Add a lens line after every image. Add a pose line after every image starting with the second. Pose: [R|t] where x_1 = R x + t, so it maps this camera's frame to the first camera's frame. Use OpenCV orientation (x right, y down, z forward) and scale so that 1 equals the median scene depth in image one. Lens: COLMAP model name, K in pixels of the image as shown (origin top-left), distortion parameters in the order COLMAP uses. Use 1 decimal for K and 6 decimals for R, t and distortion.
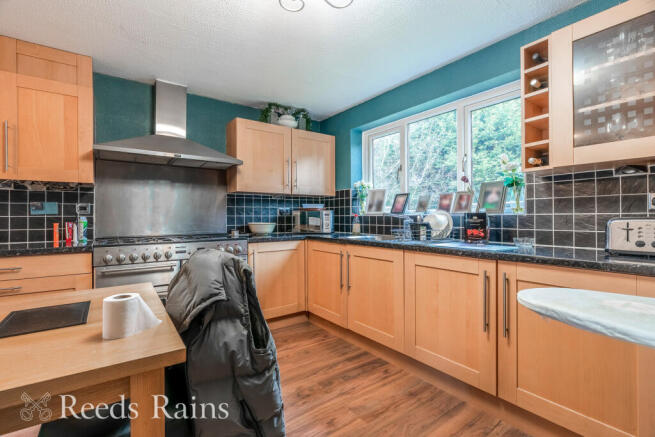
lens RADIAL K [[306.9, 0, 328.0], [0, 306.9, 217.3], [0, 0, 1]] dist [0.002153, 0.000498]
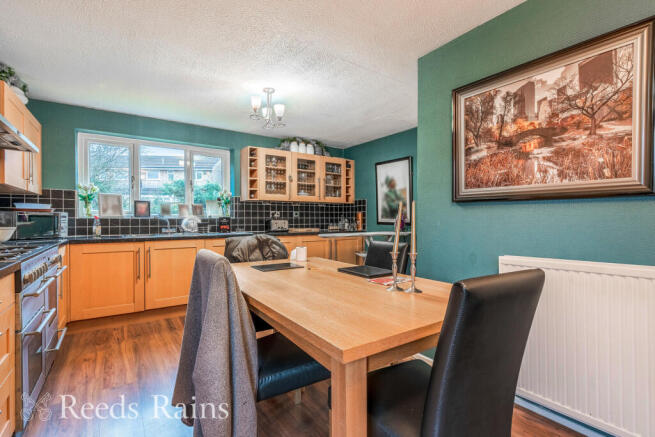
lens RADIAL K [[306.9, 0, 328.6], [0, 306.9, 217.6], [0, 0, 1]] dist [0.002153, 0.000498]
pose [[0.016797, 0.004752, 0.999848, -1.194099], [0.000142, 0.999989, -0.004755, -0.001852], [-0.999859, 0.000222, 0.016796, 0.251566]]
